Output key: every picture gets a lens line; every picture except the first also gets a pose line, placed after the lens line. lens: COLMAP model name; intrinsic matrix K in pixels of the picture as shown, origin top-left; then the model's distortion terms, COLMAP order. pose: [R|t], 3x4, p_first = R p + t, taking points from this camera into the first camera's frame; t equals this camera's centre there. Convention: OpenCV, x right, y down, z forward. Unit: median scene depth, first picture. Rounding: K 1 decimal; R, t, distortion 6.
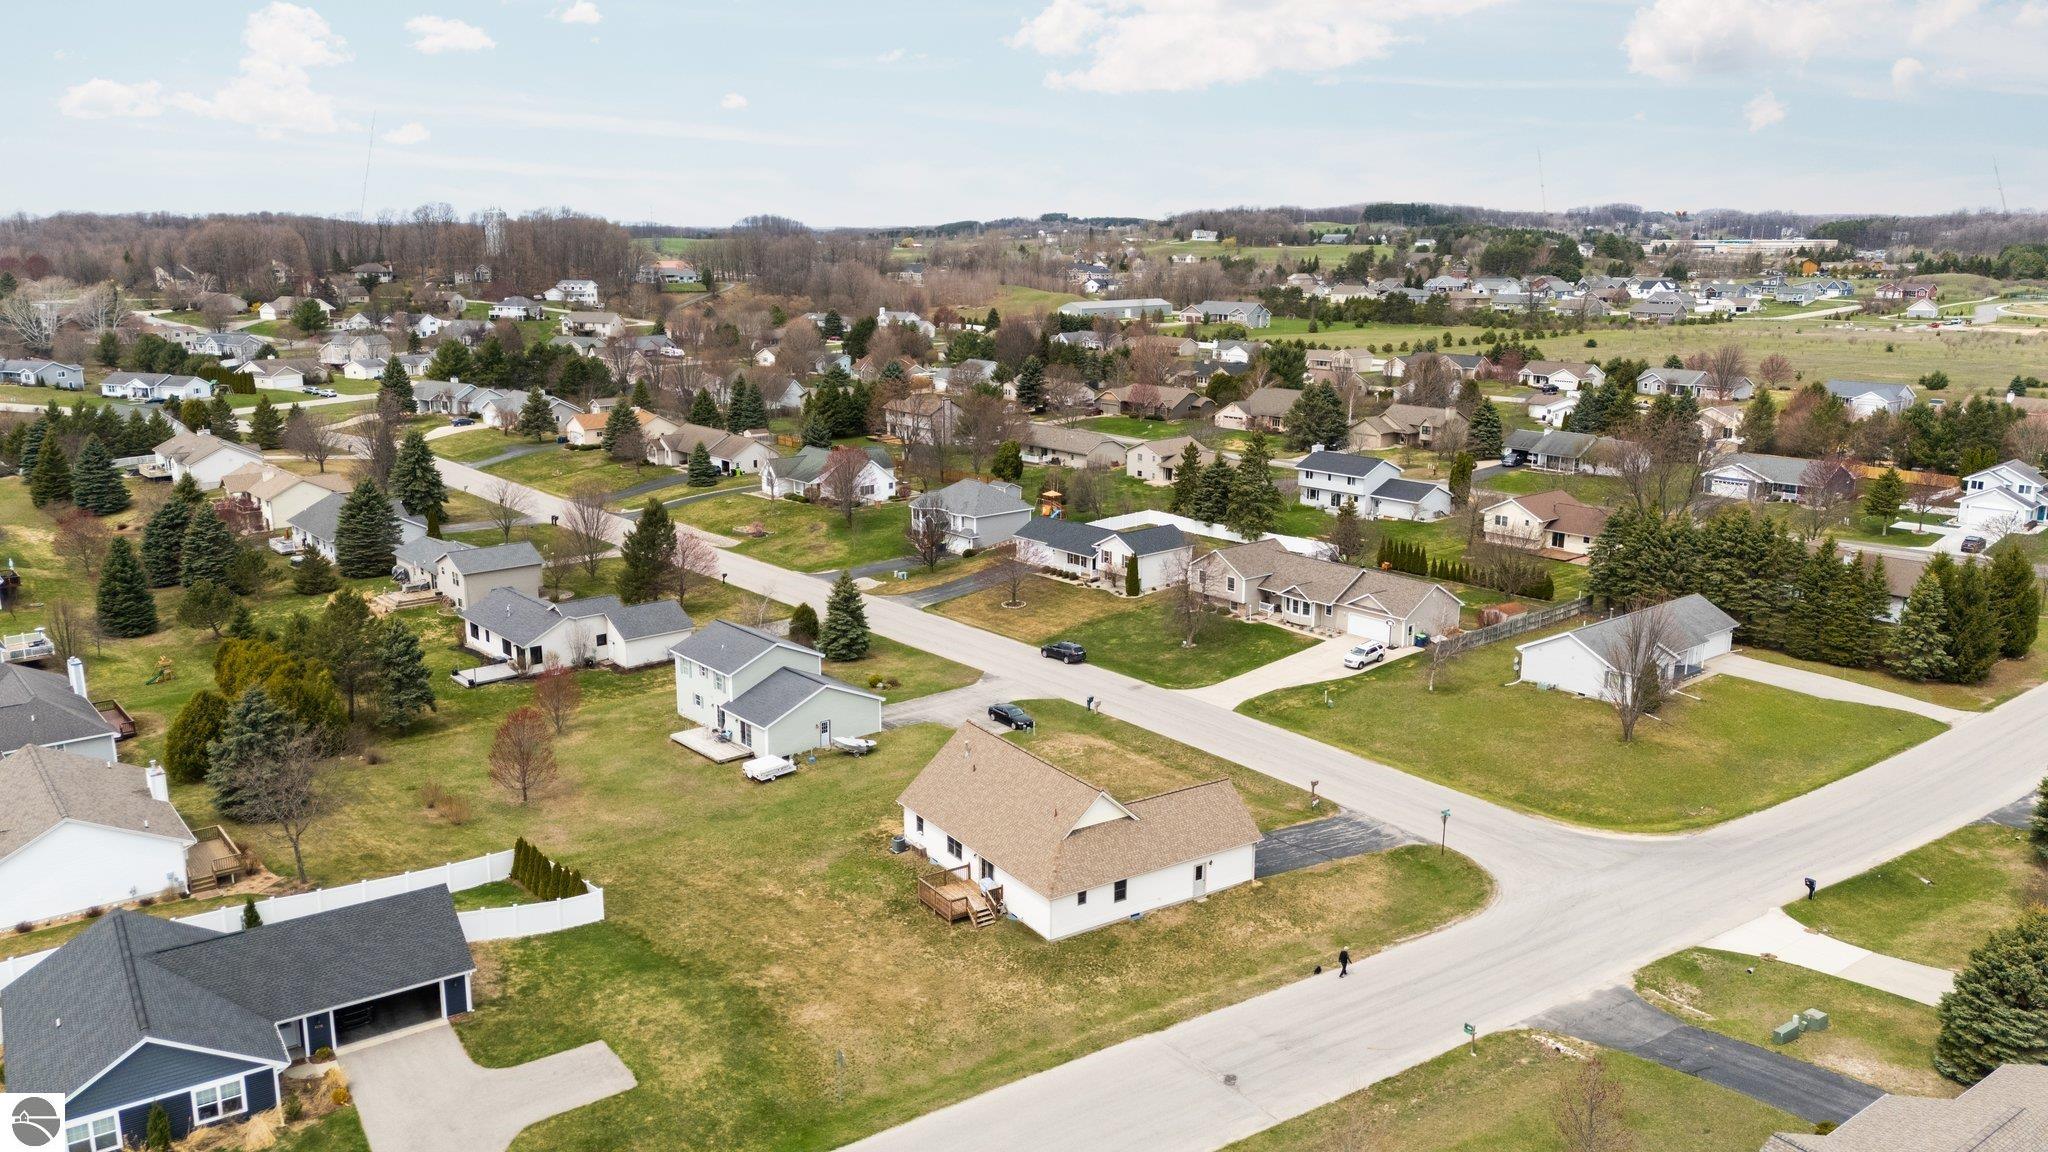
lens RADIAL K [[1517.9, 0, 1024.0], [0, 1517.9, 576.0], [0, 0, 1]] dist [0.093937, -0.107356]
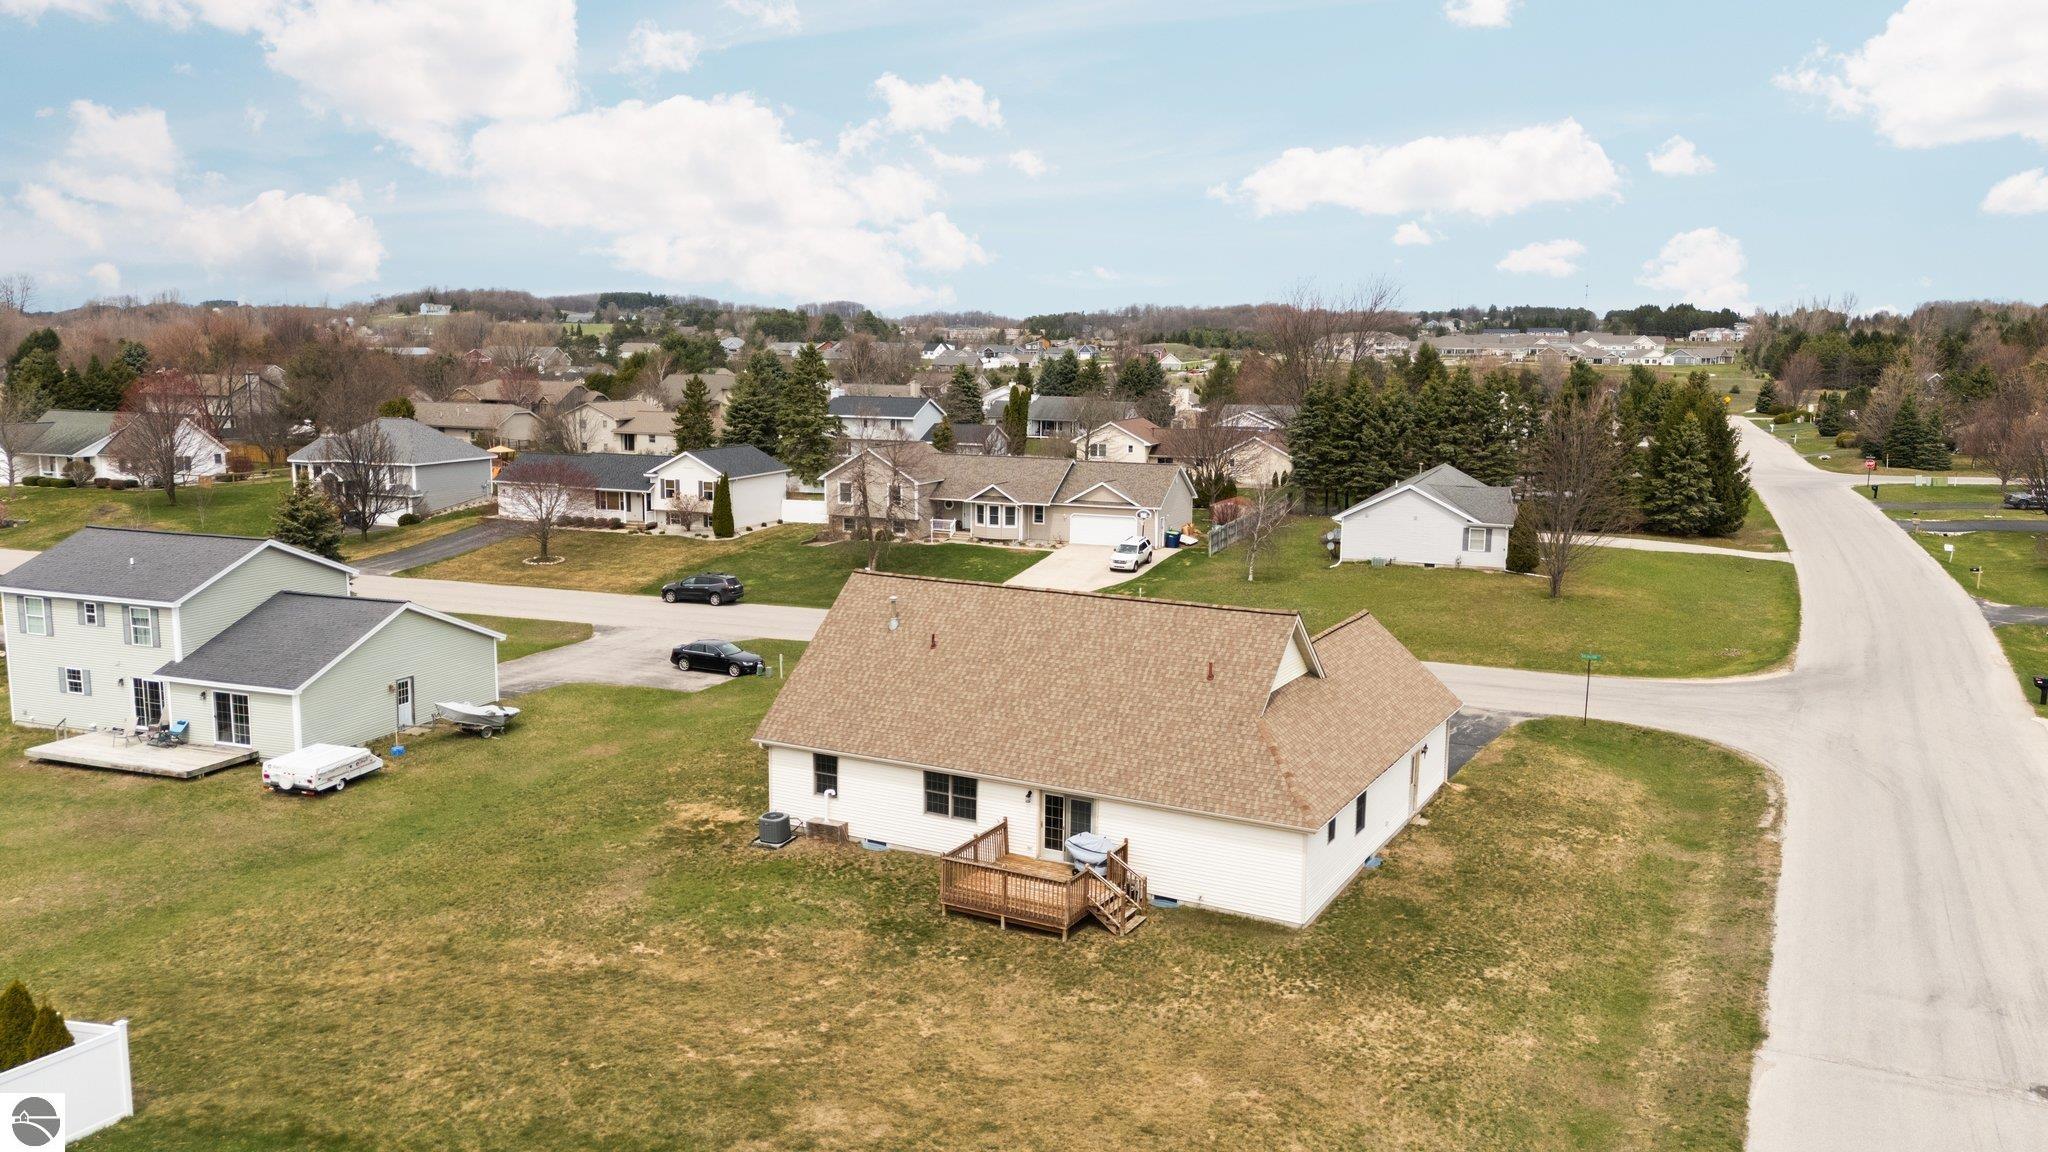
lens RADIAL K [[1517.9, 0, 1024.0], [0, 1517.9, 576.0], [0, 0, 1]] dist [0.093937, -0.107356]
pose [[0.872849, -0.062308, 0.483996, -0.183032], [0.100453, 0.993515, -0.053258, 0.102123], [-0.477539, 0.095106, 0.873448, 0.426153]]
